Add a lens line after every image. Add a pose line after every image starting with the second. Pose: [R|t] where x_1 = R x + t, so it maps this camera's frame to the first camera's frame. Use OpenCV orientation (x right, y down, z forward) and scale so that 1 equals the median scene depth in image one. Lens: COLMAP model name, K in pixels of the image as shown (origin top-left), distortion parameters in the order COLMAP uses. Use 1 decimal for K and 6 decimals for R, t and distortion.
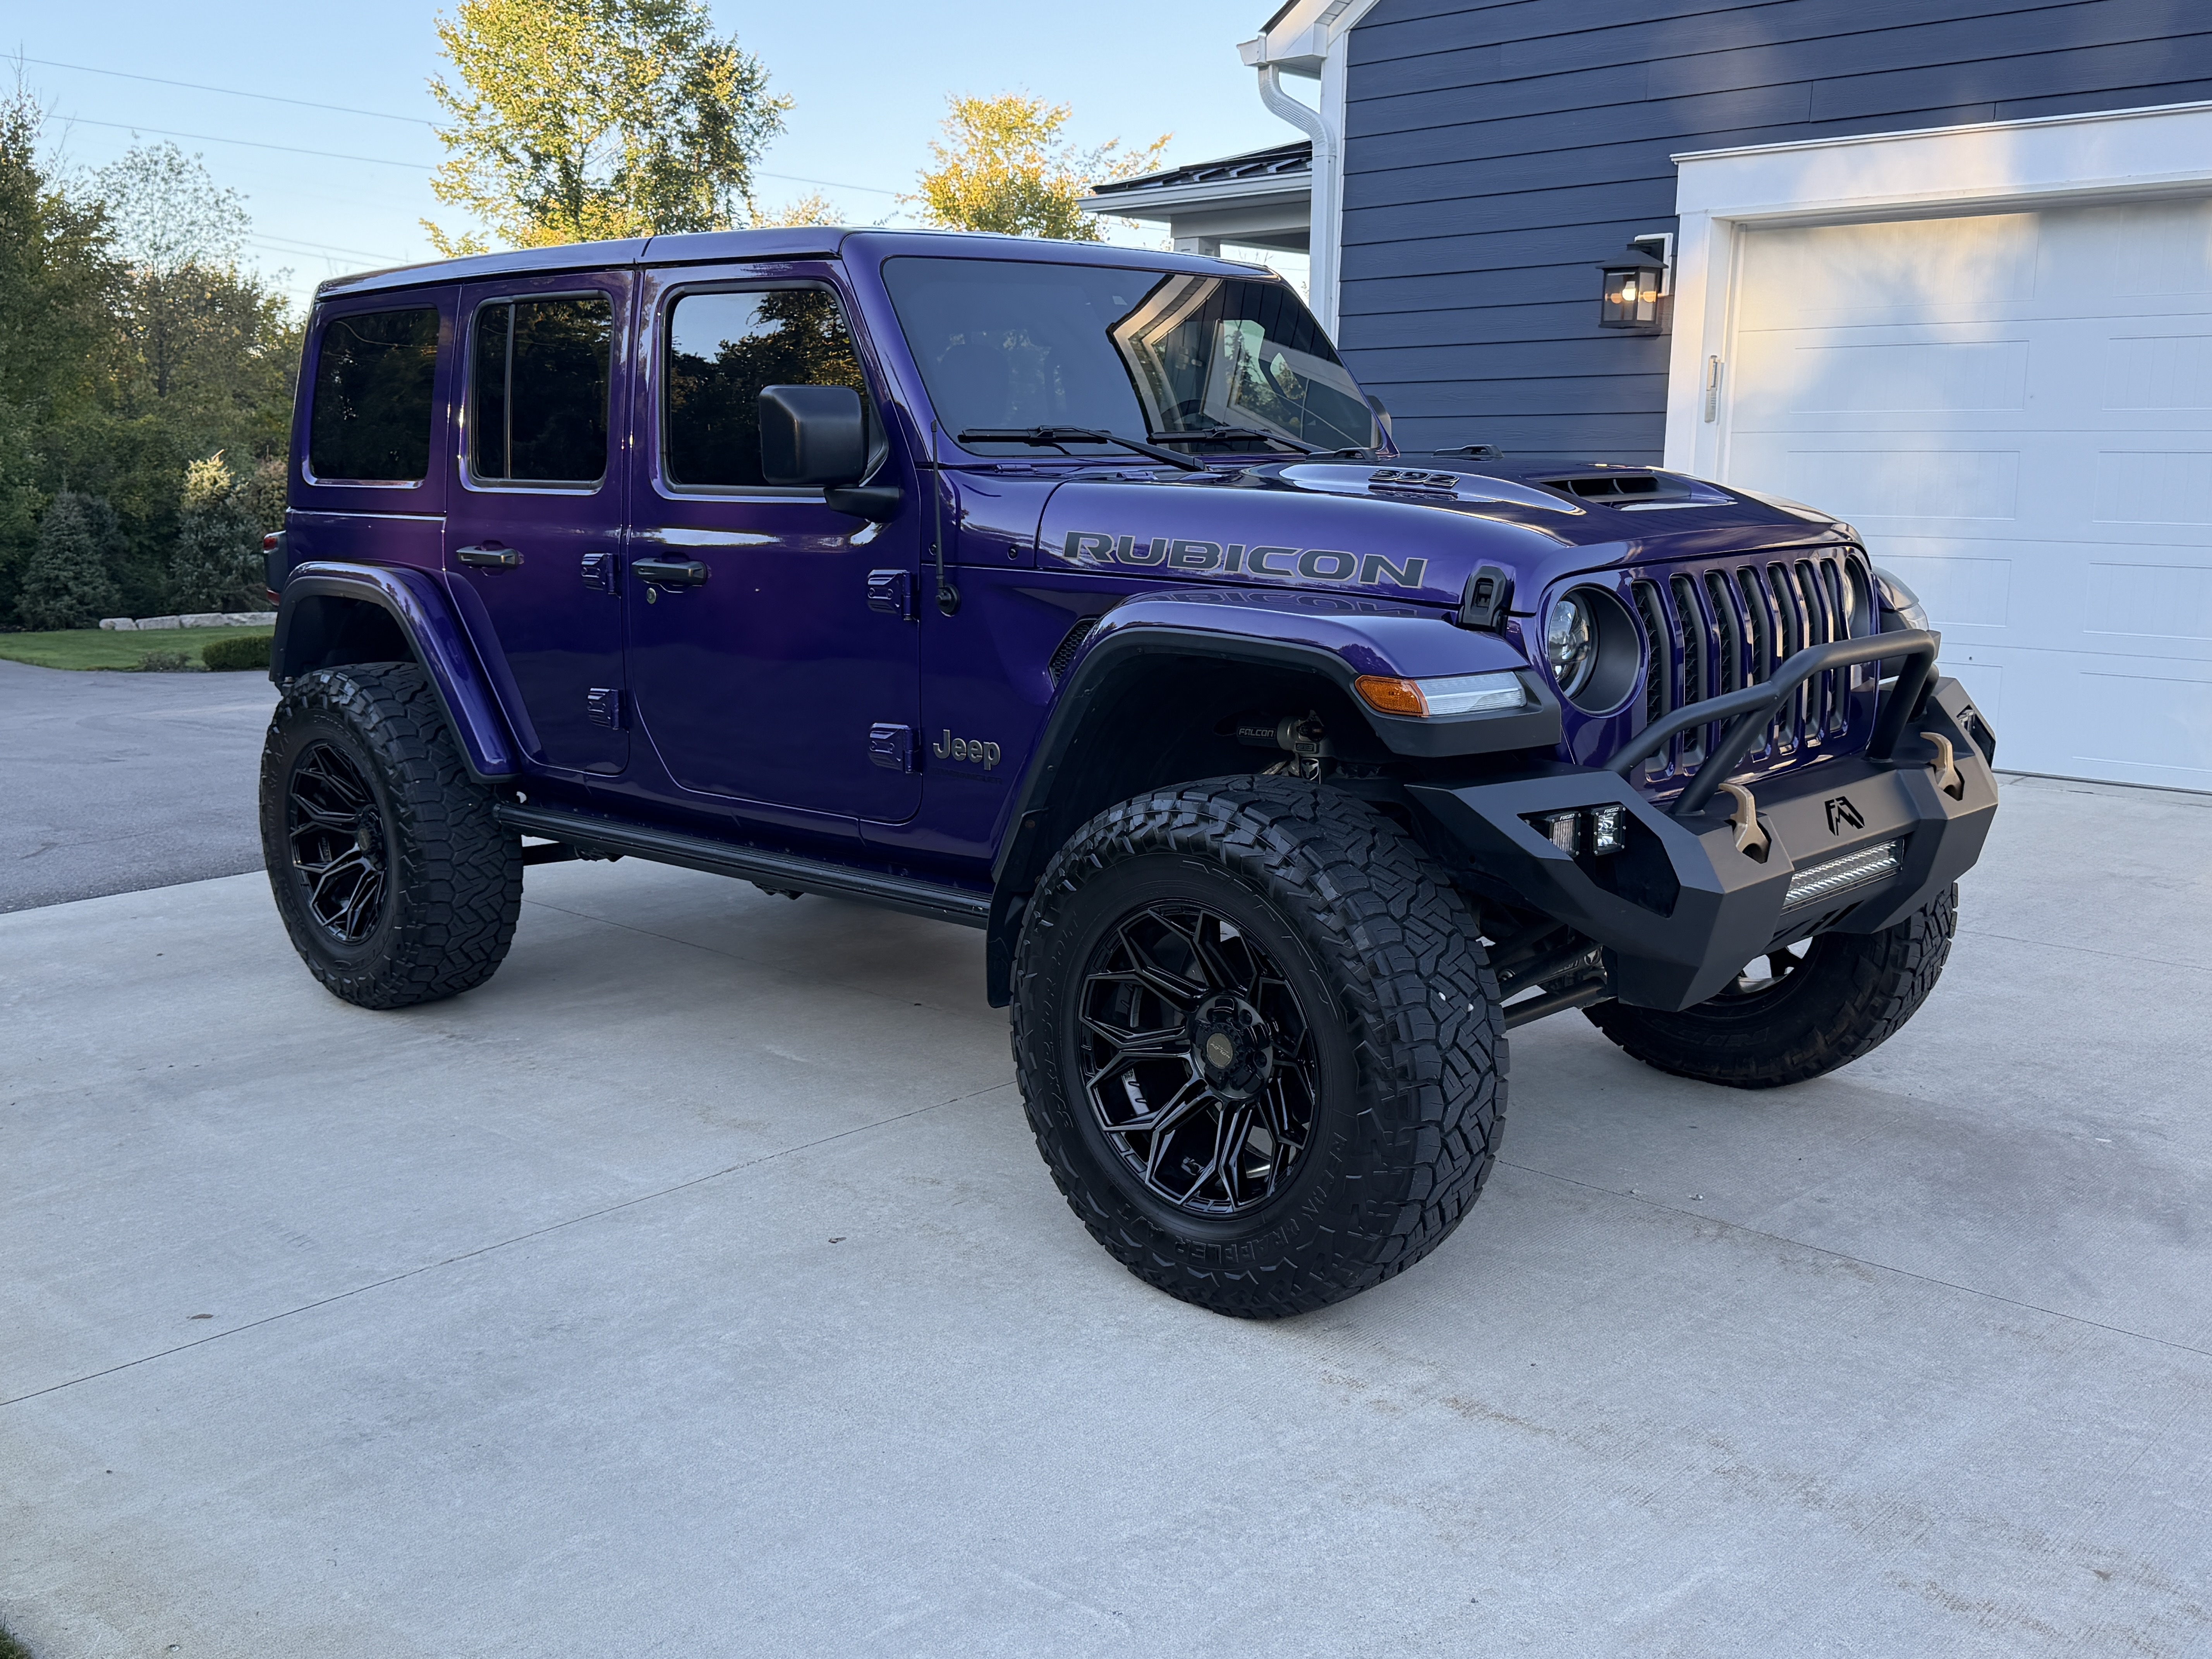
lens RADIAL K [[2064.9, 0, 1106.0], [0, 2064.9, 829.5], [0, 0, 1]] dist [0.154557, -0.306799]
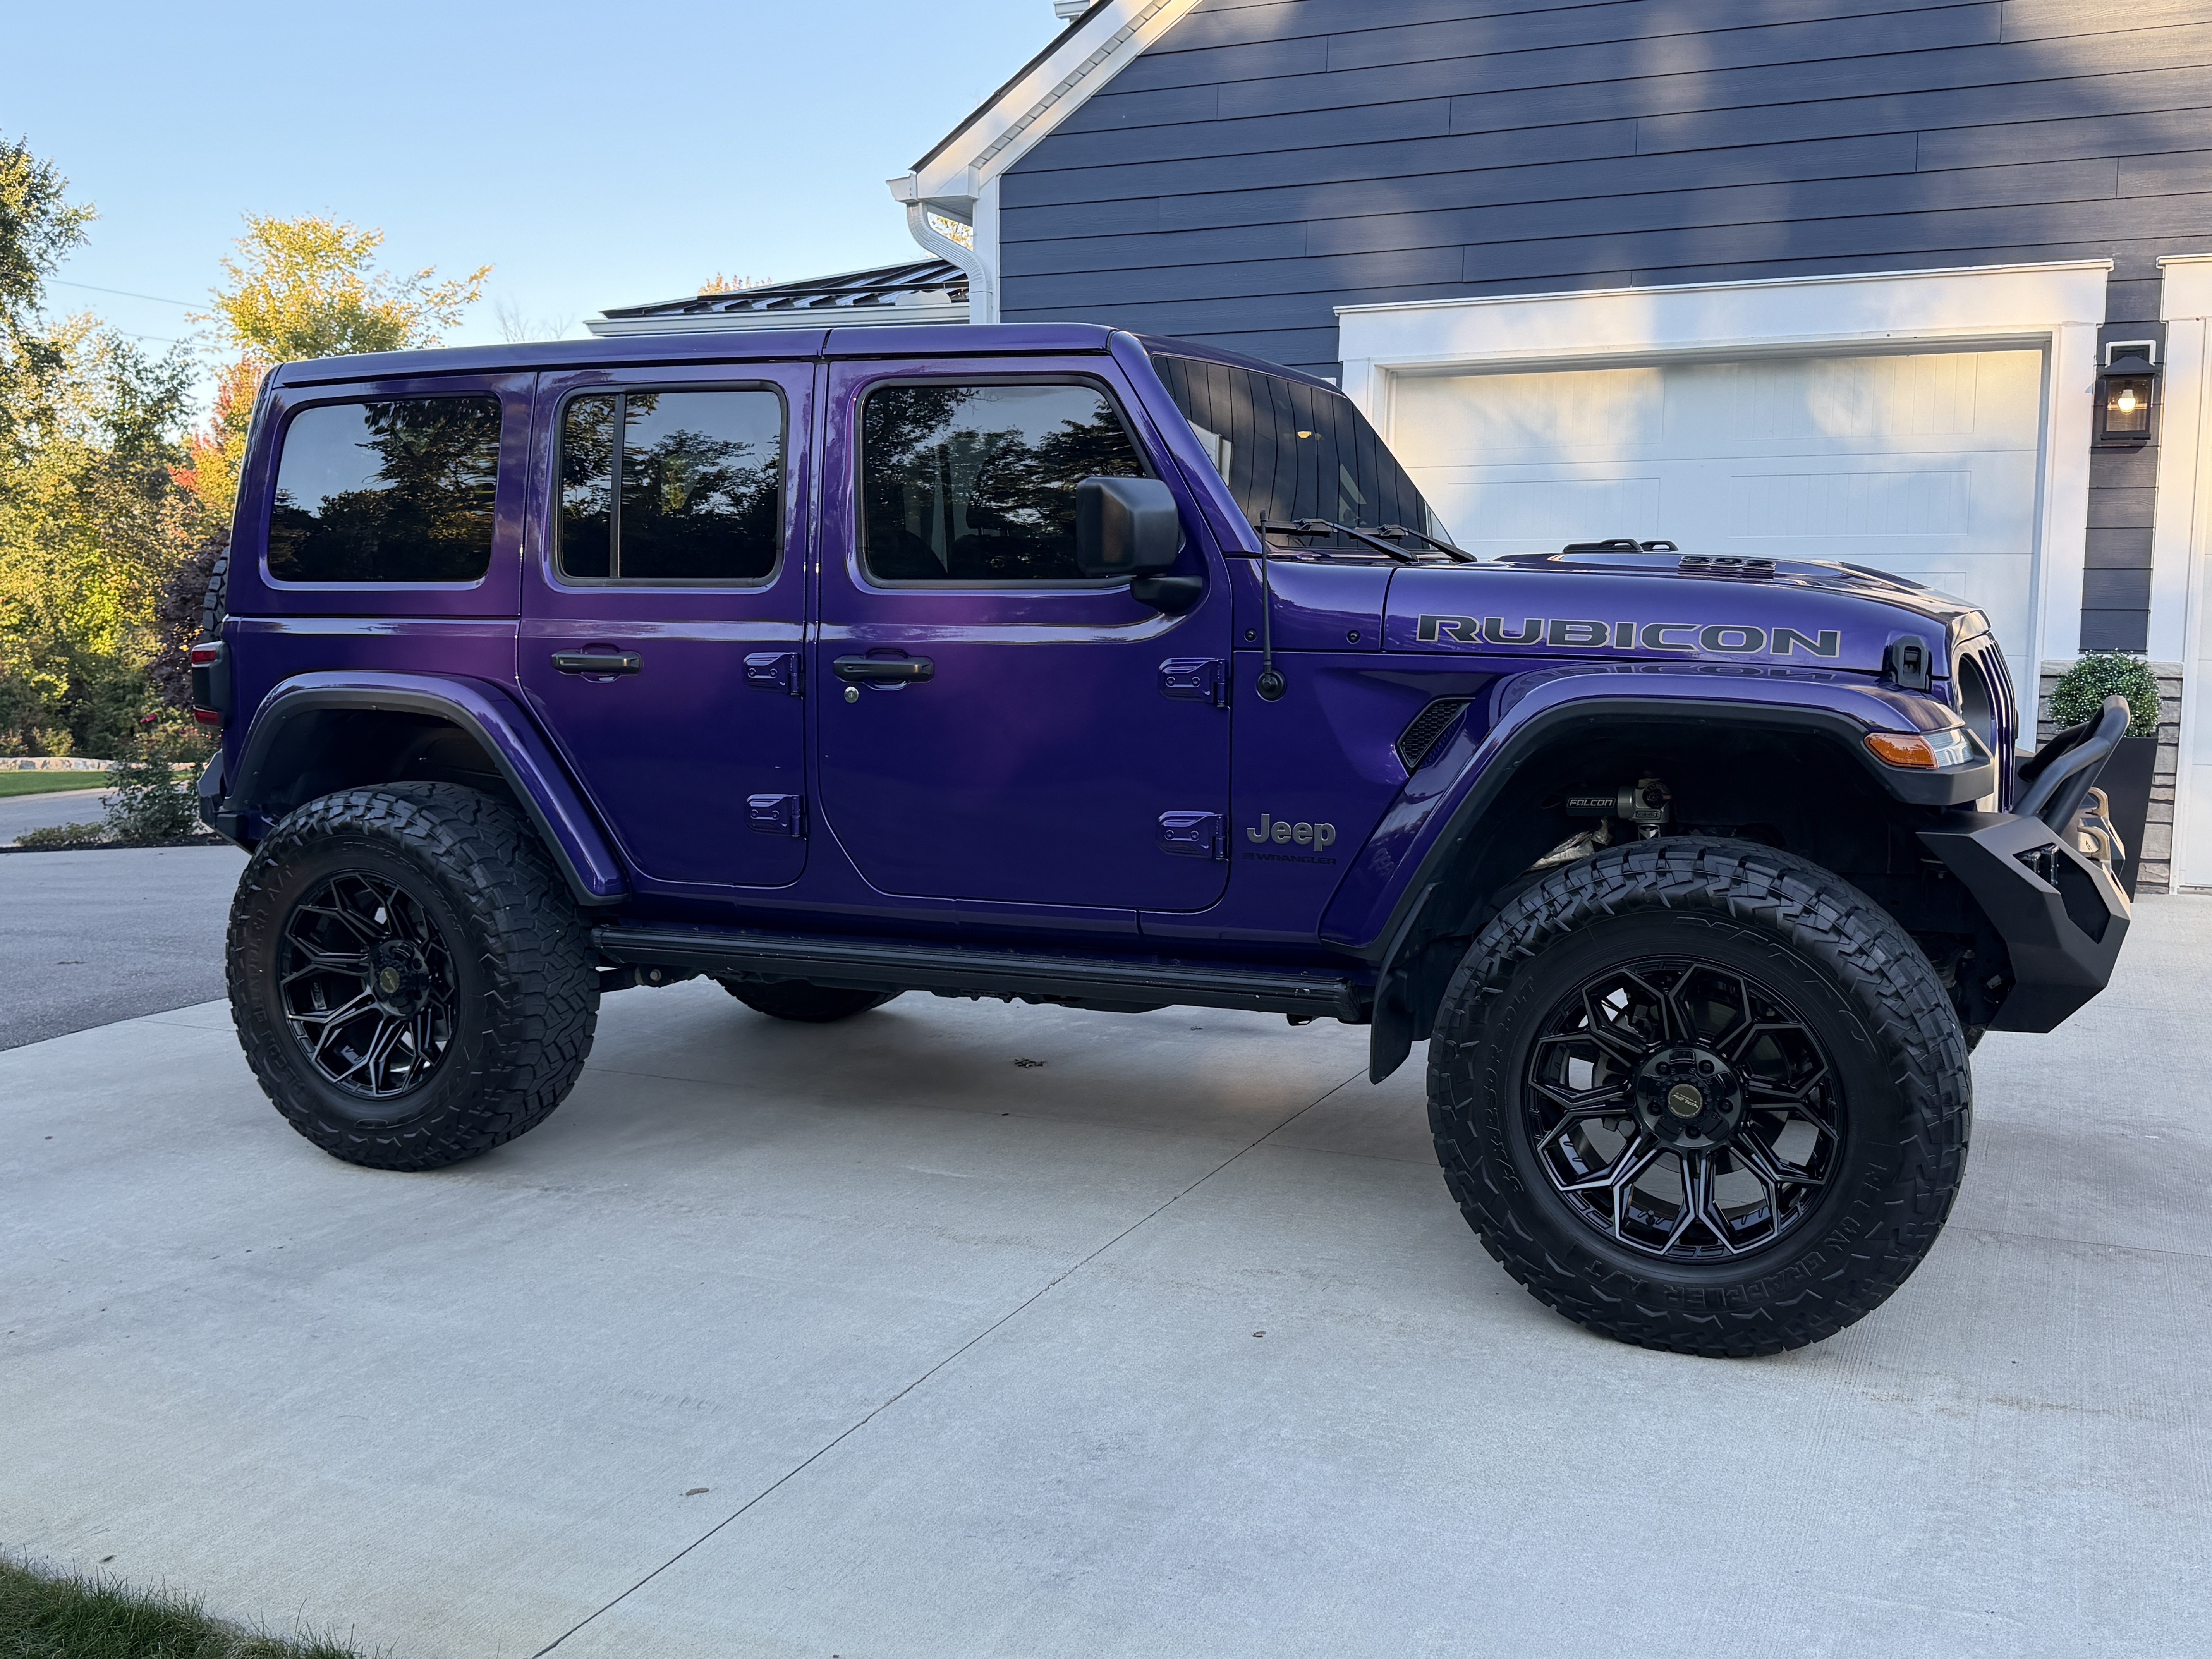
lens RADIAL K [[2064.9, 0, 1106.0], [0, 2064.9, 829.5], [0, 0, 1]] dist [0.154557, -0.306799]
pose [[0.945592, -0.035571, 0.323406, -0.379582], [0.056854, 0.996777, -0.056599, 0.009251], [-0.320350, 0.071906, 0.944566, 0.061829]]
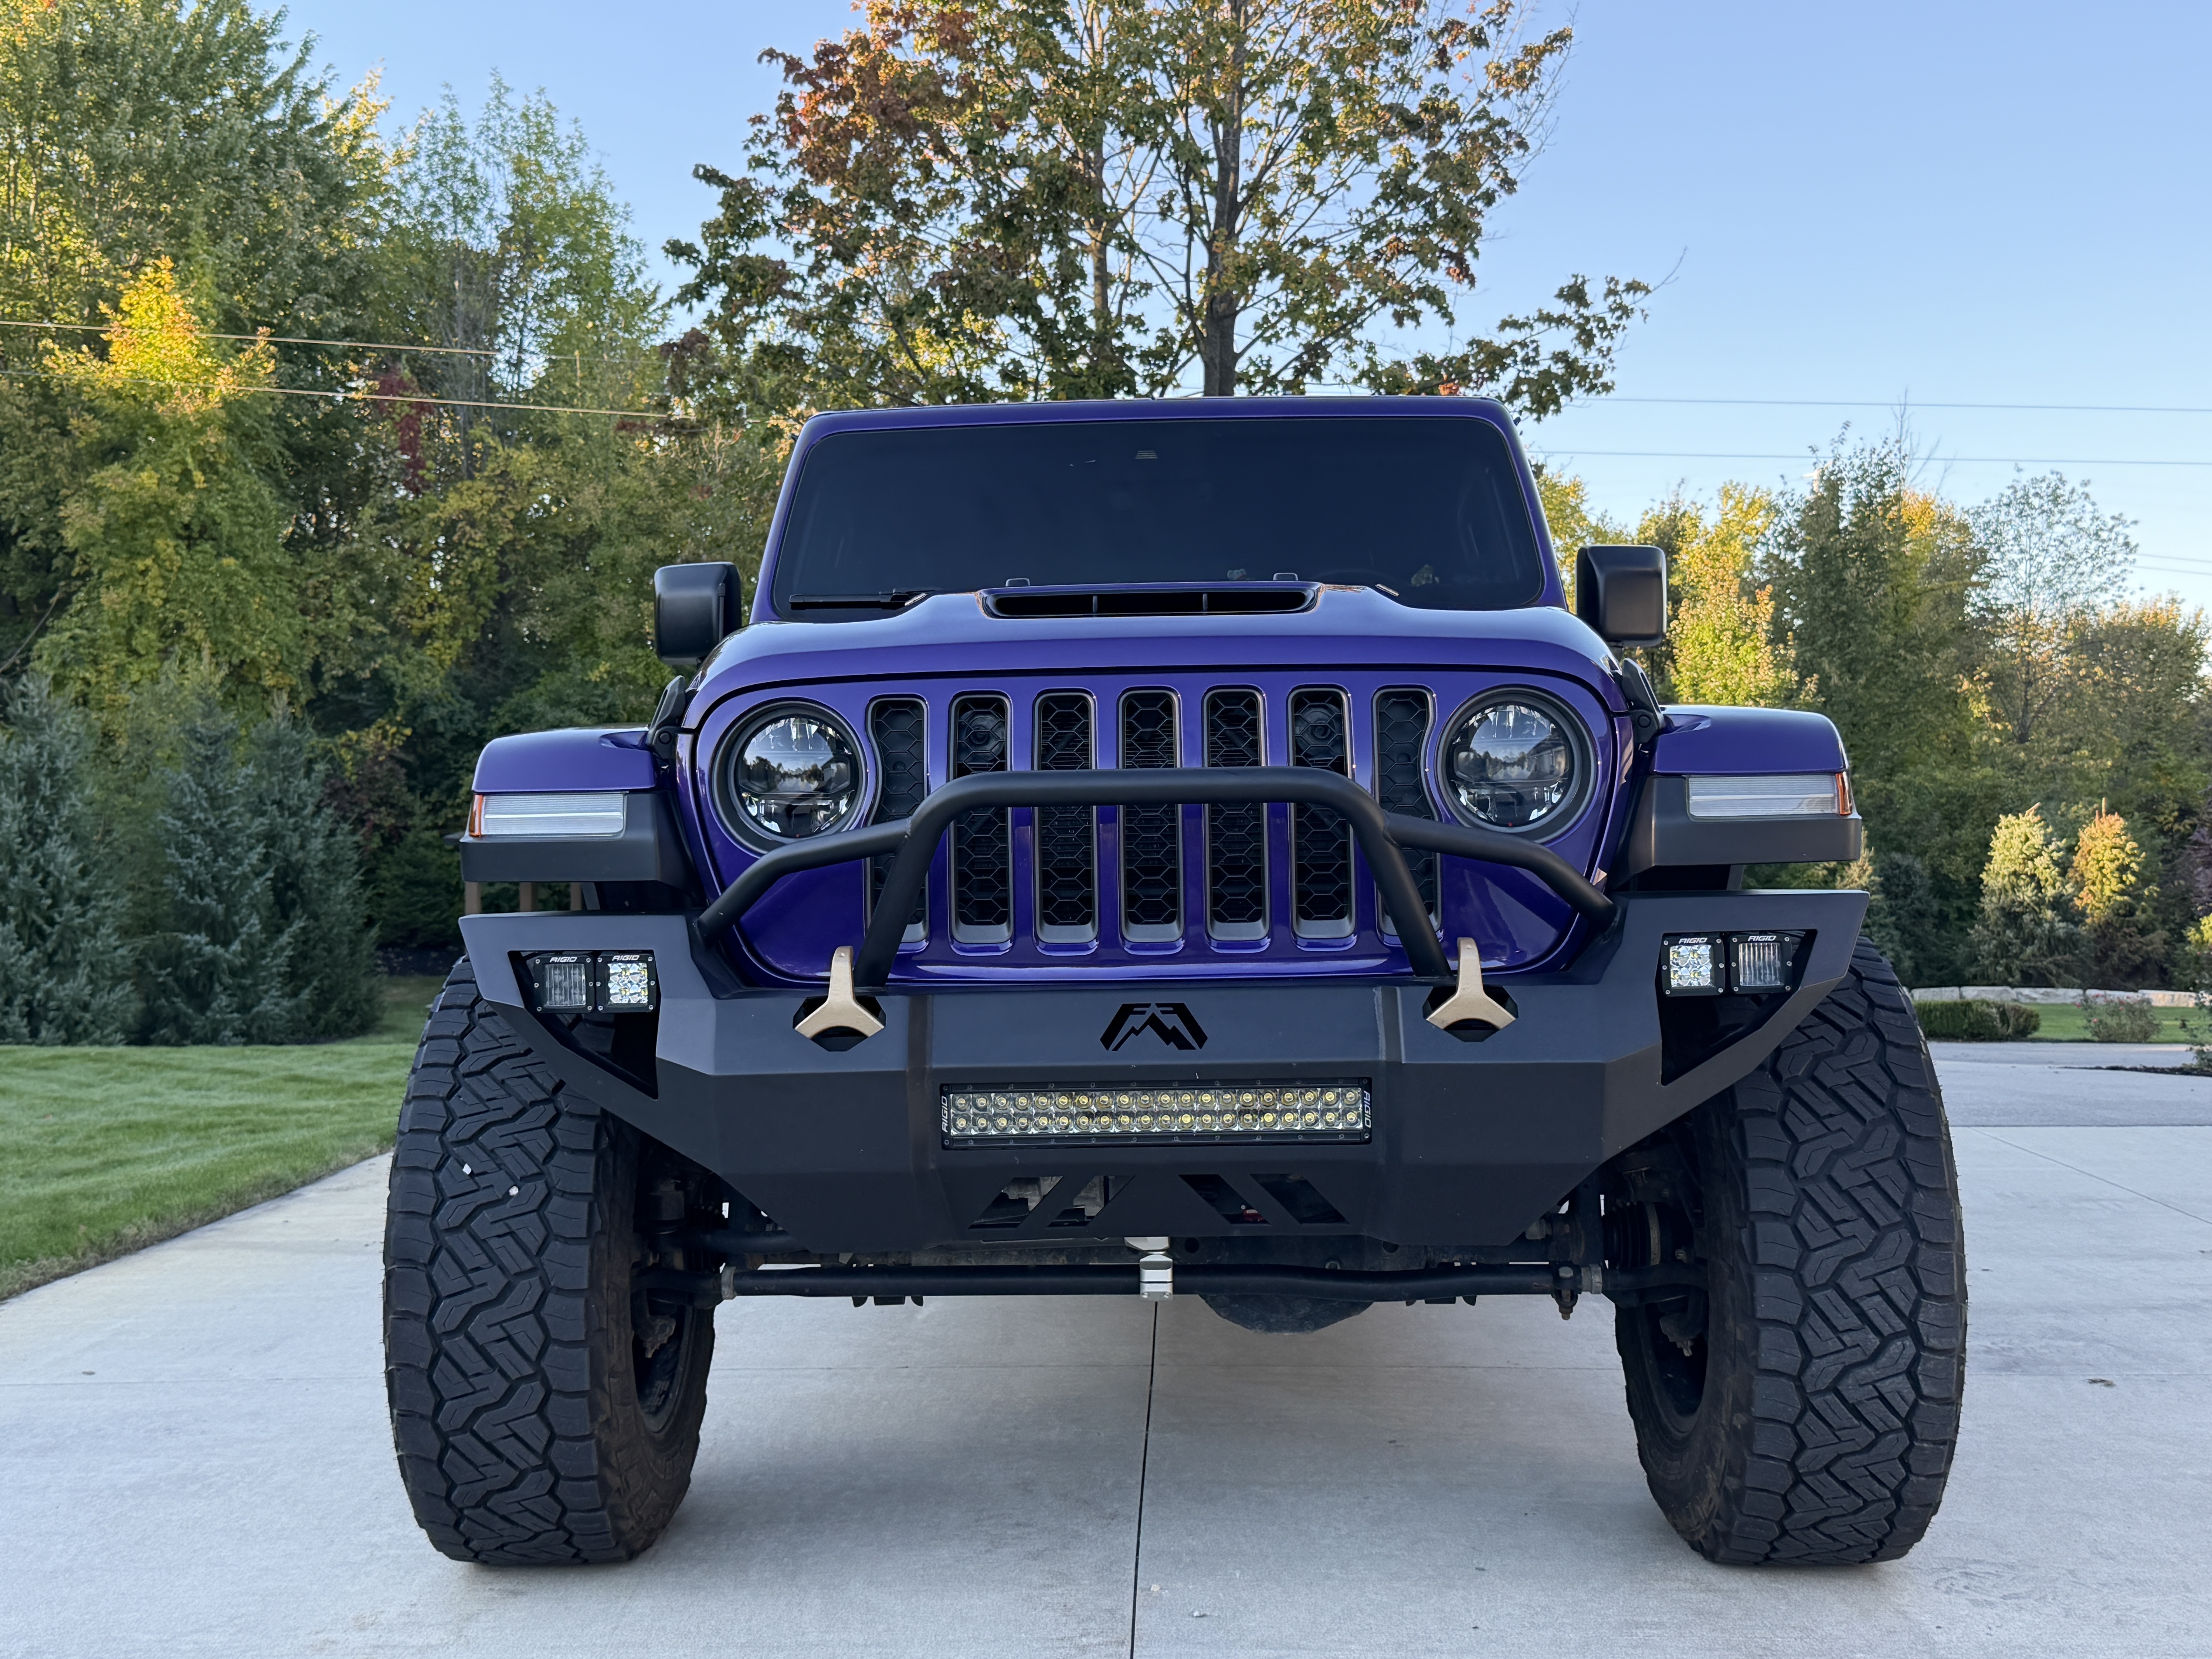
lens RADIAL K [[2435.7, 0, 1093.8], [0, 2435.7, 789.6], [0, 0, 1]] dist [0.155310, -0.340580]
pose [[0.670767, -0.015023, -0.741516, 0.671842], [-0.127002, 0.982701, -0.134793, 0.019723], [0.730714, 0.184589, 0.657255, 0.313923]]
